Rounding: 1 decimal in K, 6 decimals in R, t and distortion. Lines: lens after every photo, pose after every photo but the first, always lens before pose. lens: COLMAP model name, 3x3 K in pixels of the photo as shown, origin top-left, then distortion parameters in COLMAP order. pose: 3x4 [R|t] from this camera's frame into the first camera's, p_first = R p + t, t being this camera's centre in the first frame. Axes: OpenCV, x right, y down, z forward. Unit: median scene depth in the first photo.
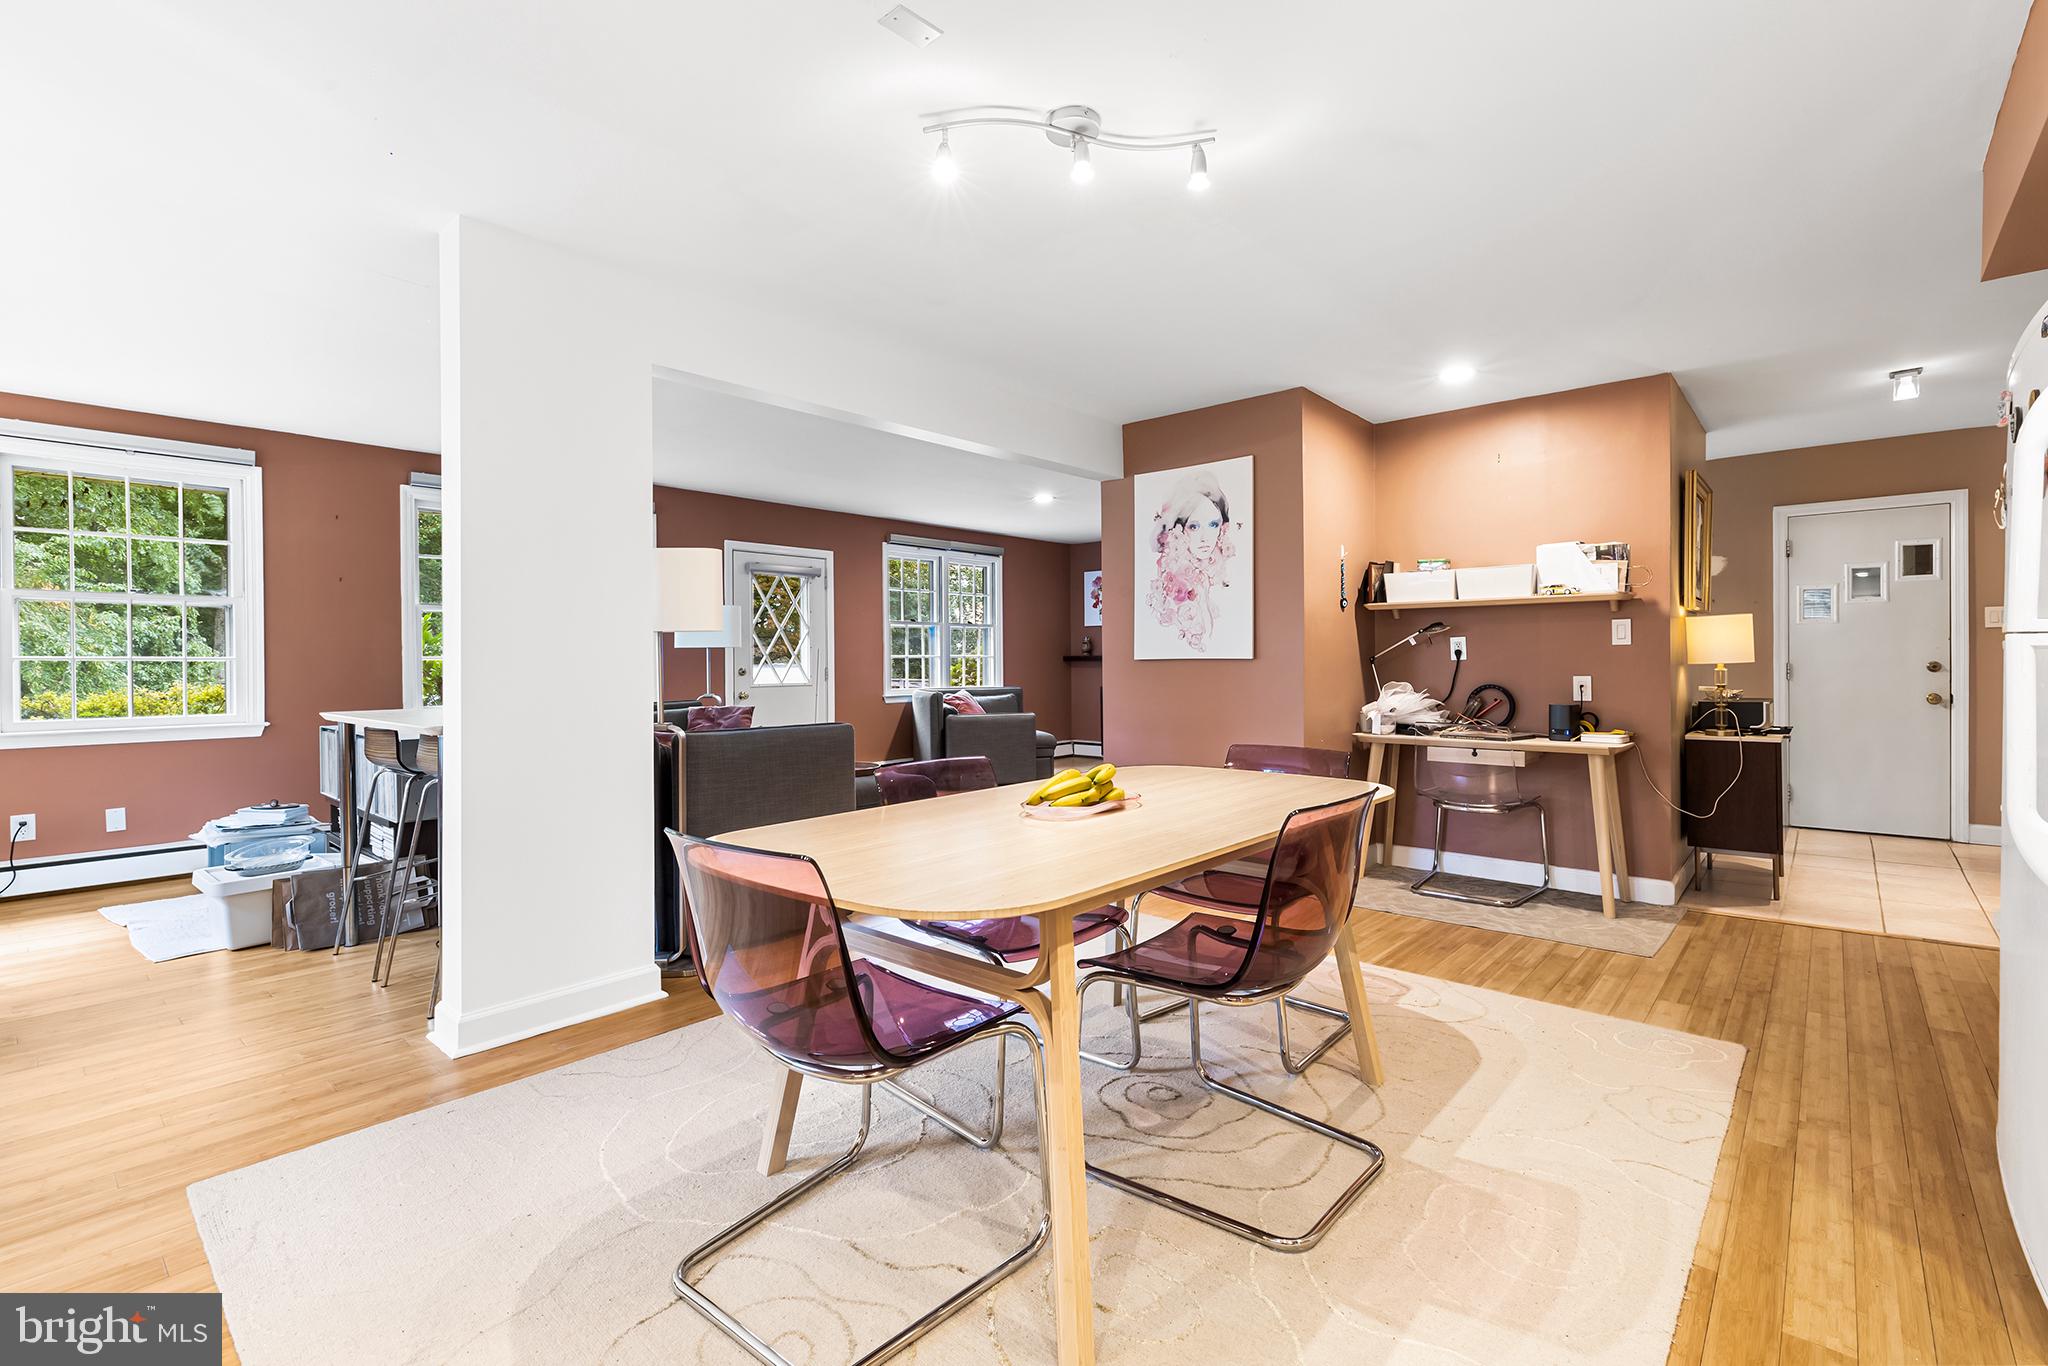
lens RADIAL K [[923.7, 0, 1027.5], [0, 923.7, 671.7], [0, 0, 1]] dist [0.005376, 0.000722]
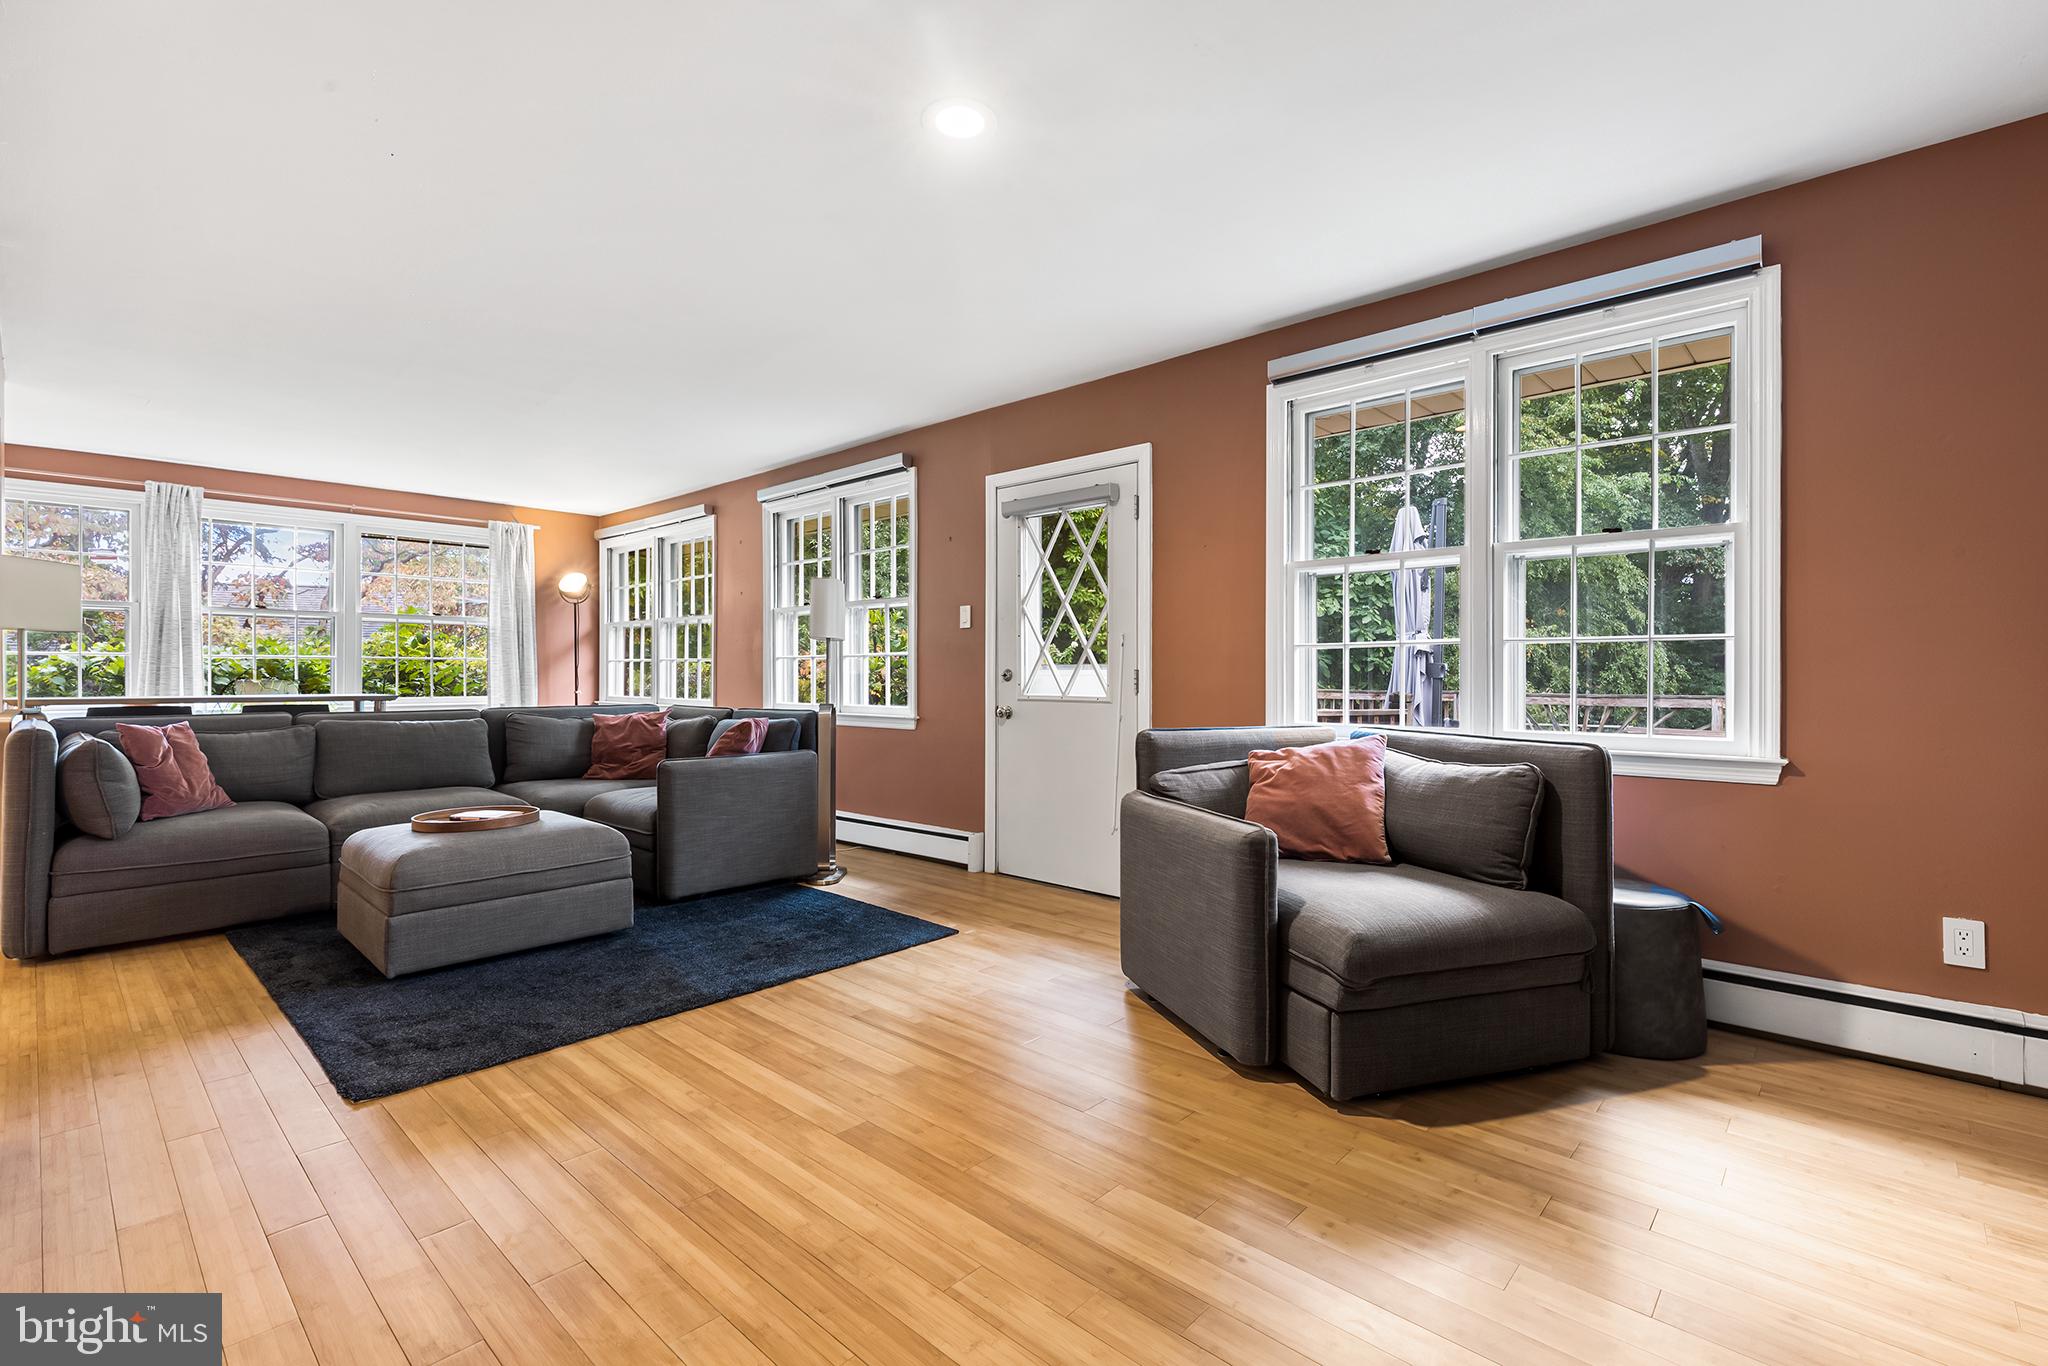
lens RADIAL K [[923.7, 0, 1030.0], [0, 923.7, 671.9], [0, 0, 1]] dist [0.005376, 0.000722]
pose [[-0.028515, 0.003409, -0.999588, 0.548789], [-0.013536, 0.999901, 0.003796, -0.007955], [0.999502, 0.013639, -0.028466, 1.723205]]
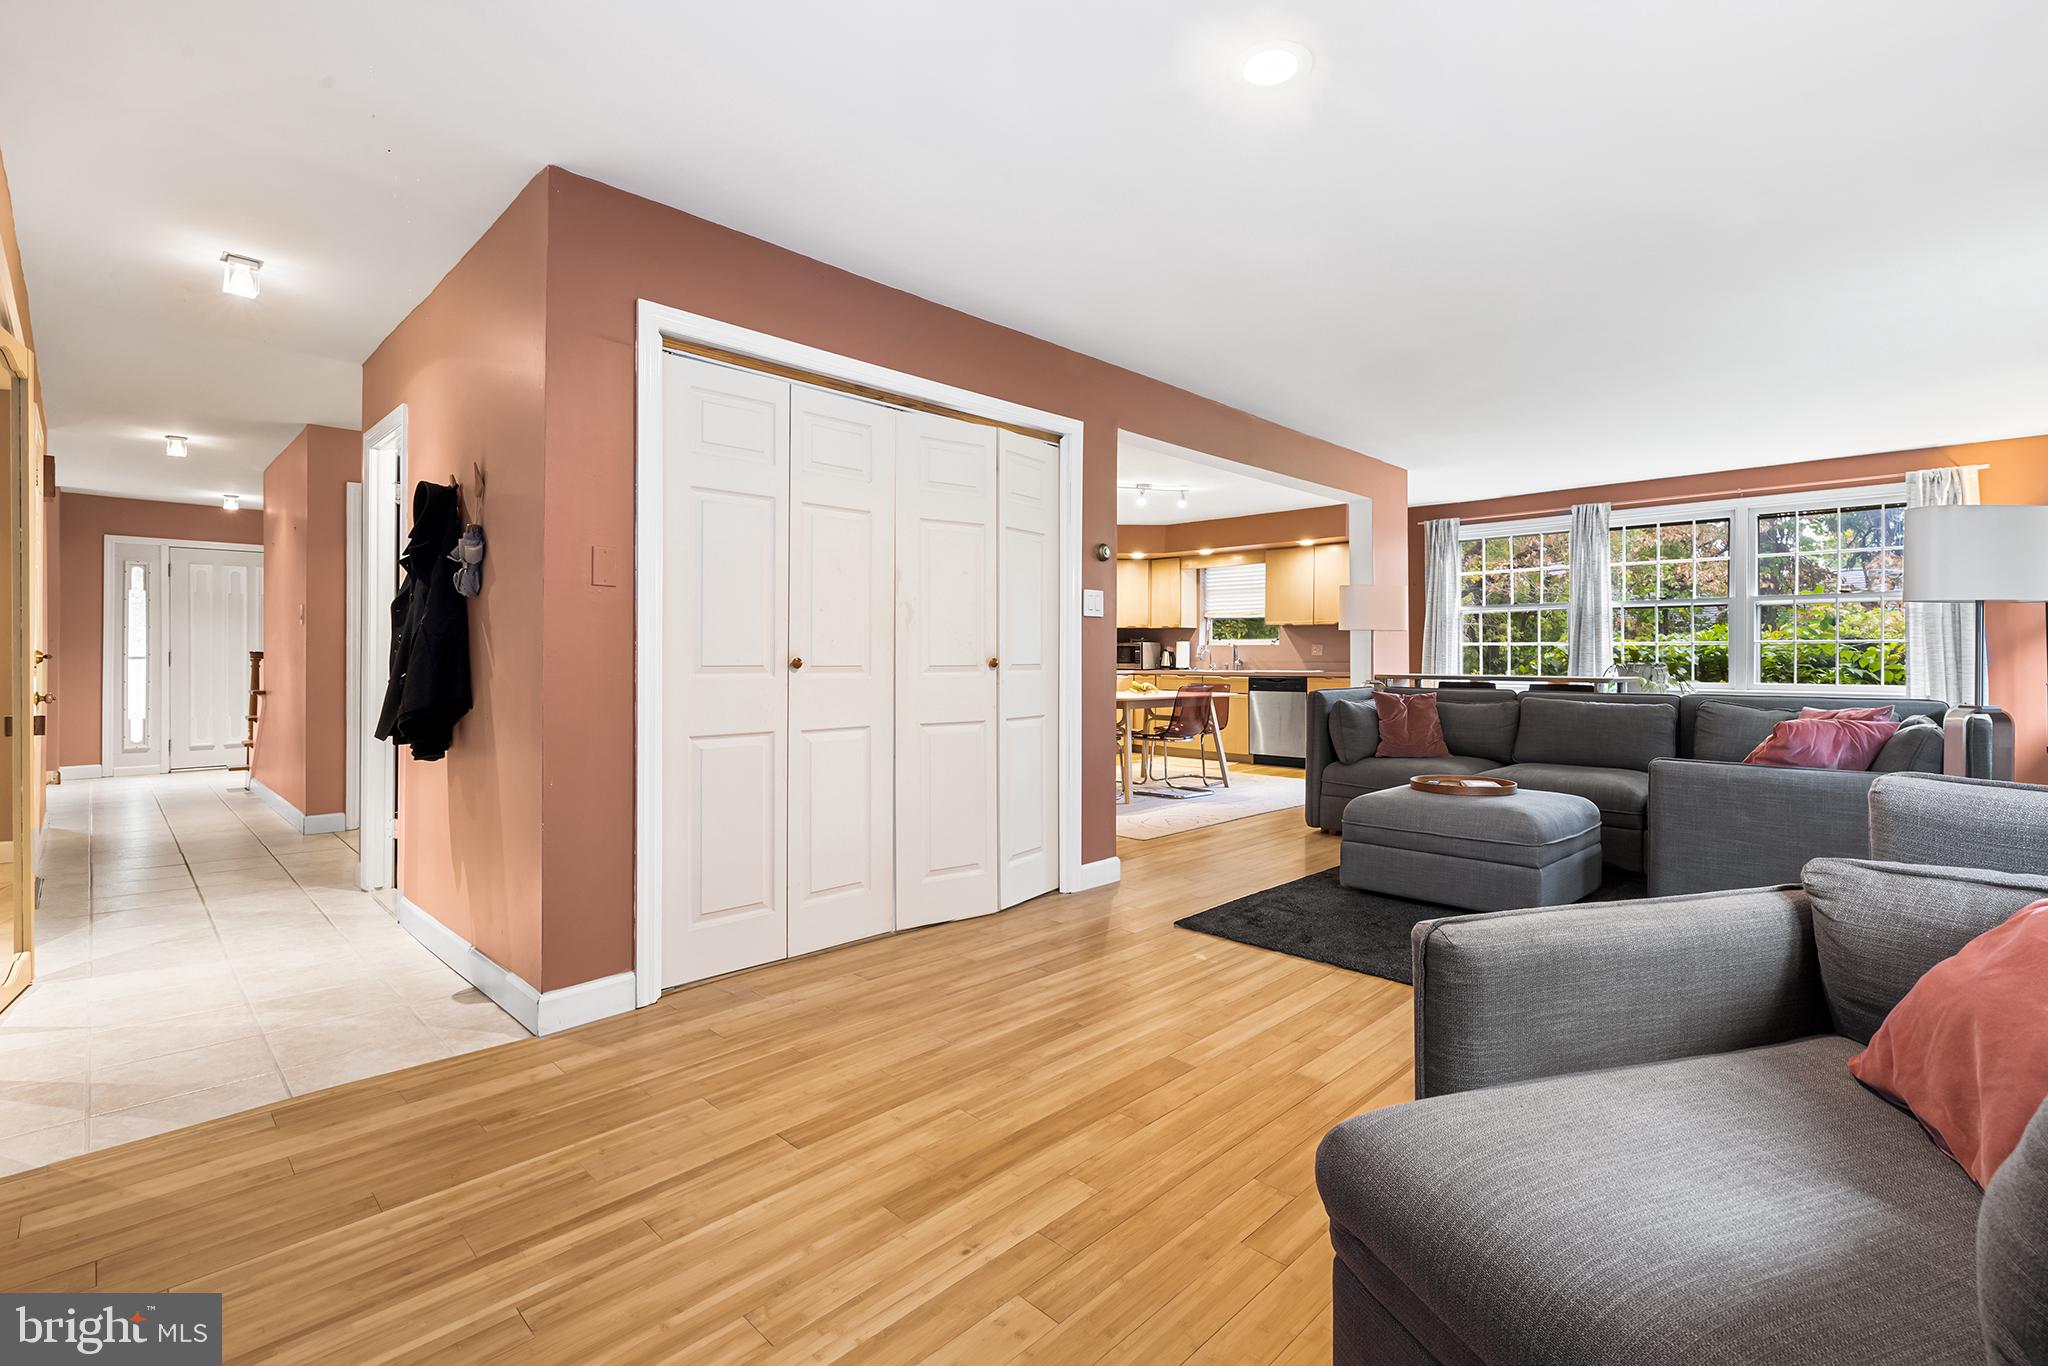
lens RADIAL K [[923.7, 0, 1026.1], [0, 923.7, 652.7], [0, 0, 1]] dist [0.005376, 0.000722]
pose [[-0.997370, 0.006353, 0.072194, 0.121160], [0.006875, 0.999952, 0.006971, -0.011652], [-0.072147, 0.007449, -0.997366, 2.166353]]
